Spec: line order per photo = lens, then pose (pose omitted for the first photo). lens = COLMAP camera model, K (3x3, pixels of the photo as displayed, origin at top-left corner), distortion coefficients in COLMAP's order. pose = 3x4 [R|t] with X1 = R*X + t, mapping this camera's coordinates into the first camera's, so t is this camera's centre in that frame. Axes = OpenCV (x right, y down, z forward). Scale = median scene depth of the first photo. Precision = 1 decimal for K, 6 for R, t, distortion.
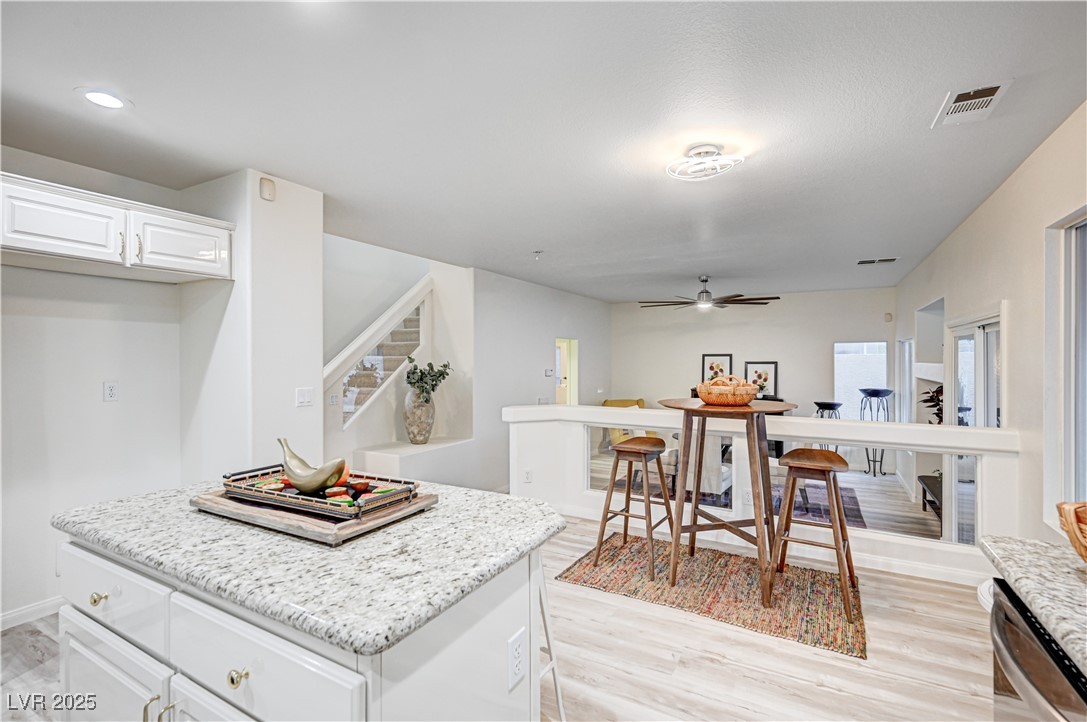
lens RADIAL K [[491.0, 0, 543.5], [0, 491.0, 361.0], [0, 0, 1]] dist [-0.000393, -0.000374]
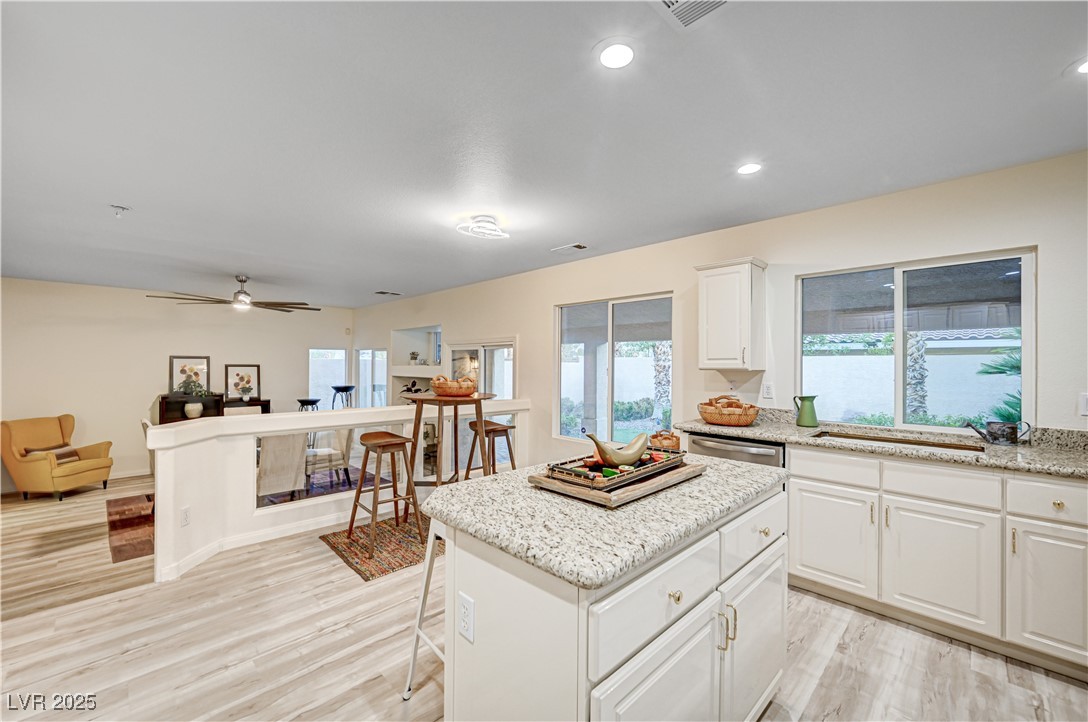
lens RADIAL K [[442.6, 0, 544.7], [0, 442.6, 367.6], [0, 0, 1]] dist [0.000468, 0.000116]
pose [[0.266407, -0.003388, 0.963855, -0.534411], [-0.004622, 0.999978, 0.004792, 0.000554], [-0.963850, -0.005732, 0.266385, 0.290969]]
